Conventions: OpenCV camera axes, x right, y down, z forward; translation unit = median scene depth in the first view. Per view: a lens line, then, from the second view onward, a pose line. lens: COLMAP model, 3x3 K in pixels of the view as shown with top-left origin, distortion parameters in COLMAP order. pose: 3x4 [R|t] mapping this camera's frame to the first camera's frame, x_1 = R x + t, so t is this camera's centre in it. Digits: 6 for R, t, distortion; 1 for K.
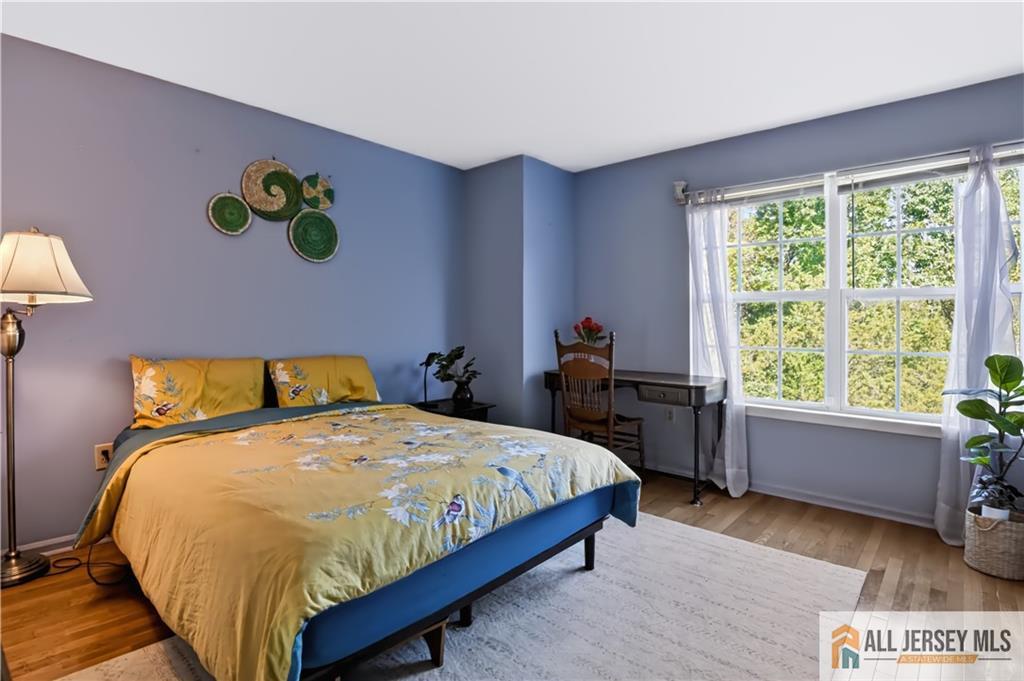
lens RADIAL K [[503.9, 0, 515.7], [0, 503.9, 324.3], [0, 0, 1]] dist [-0.026777, -0.000516]
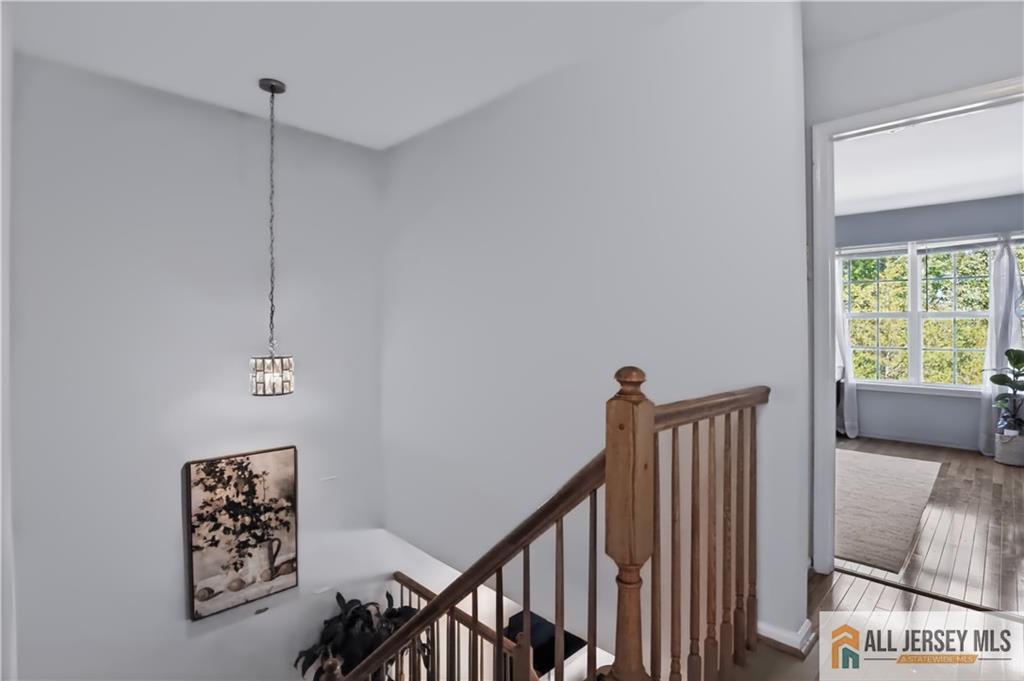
lens RADIAL K [[503.9, 0, 515.7], [0, 503.9, 324.3], [0, 0, 1]] dist [-0.026777, -0.000516]
pose [[0.998790, 0.003603, -0.049053, -0.611894], [-0.004150, 0.999930, -0.011059, -0.004021], [0.049010, 0.011249, 0.998735, -0.717840]]
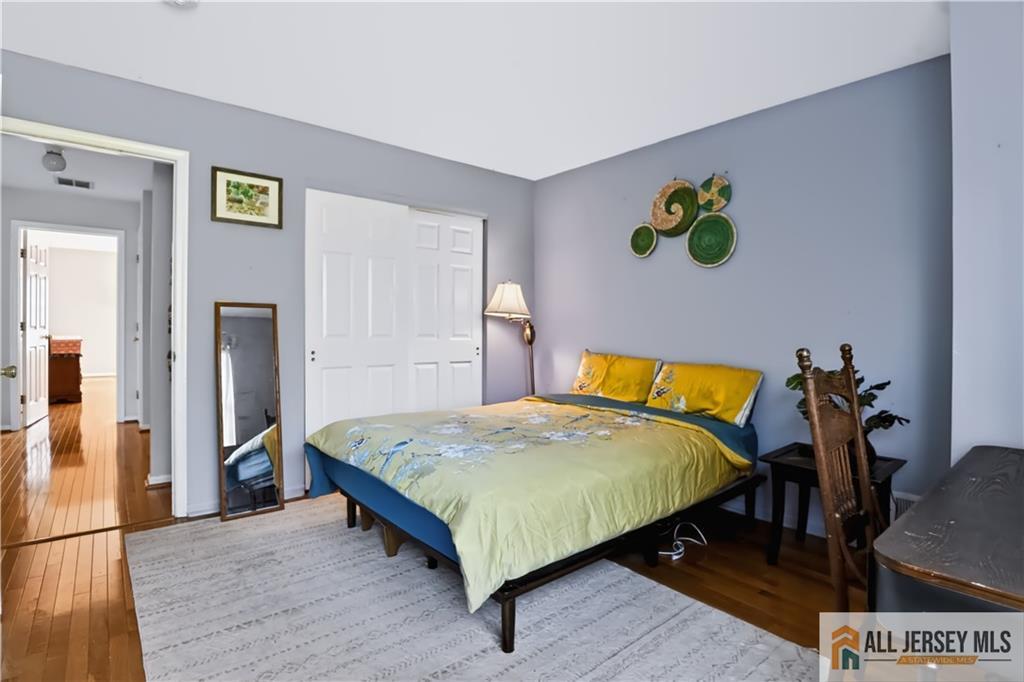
lens RADIAL K [[503.9, 0, 515.7], [0, 503.9, 324.8], [0, 0, 1]] dist [-0.026777, -0.000516]
pose [[-0.151121, 0.000589, -0.988515, 1.827742], [-0.008842, 0.999959, 0.001947, -0.032259], [0.988476, 0.009035, -0.151110, 2.295867]]
